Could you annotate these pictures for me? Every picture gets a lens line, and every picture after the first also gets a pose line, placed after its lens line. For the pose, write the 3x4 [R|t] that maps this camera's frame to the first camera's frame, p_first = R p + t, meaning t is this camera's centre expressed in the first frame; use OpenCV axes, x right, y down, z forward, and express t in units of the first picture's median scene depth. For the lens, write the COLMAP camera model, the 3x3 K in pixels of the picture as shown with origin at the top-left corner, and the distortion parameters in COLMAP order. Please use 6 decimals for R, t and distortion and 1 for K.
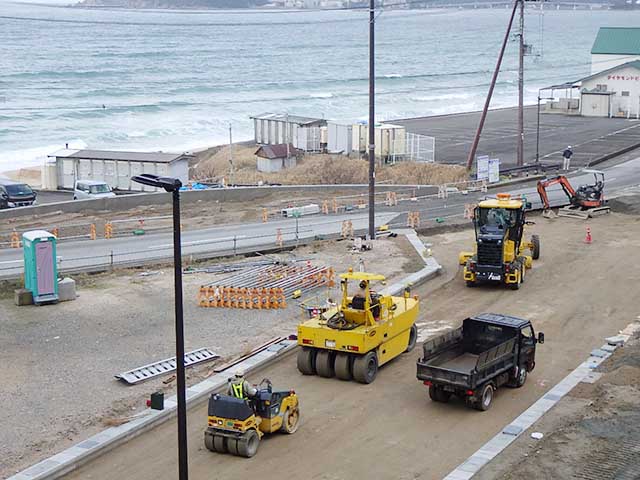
lens RADIAL K [[1146.3, 0, 320.0], [0, 1146.3, 240.0], [0, 0, 1]] dist [-0.001662, -0.050357]
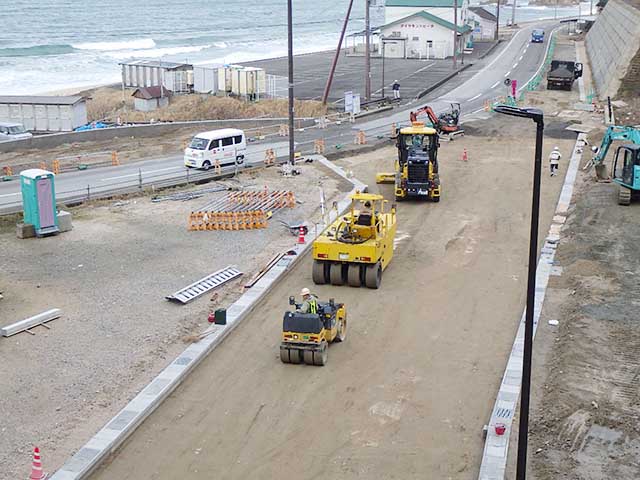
lens RADIAL K [[941.8, 0, 320.0], [0, 941.8, 240.0], [0, 0, 1]] dist [-0.011600, 0.030620]
pose [[0.977384, -0.056785, 0.203708, -0.154814], [0.040414, 0.995676, 0.083648, -0.004477], [-0.207577, -0.073523, 0.975452, 0.062455]]
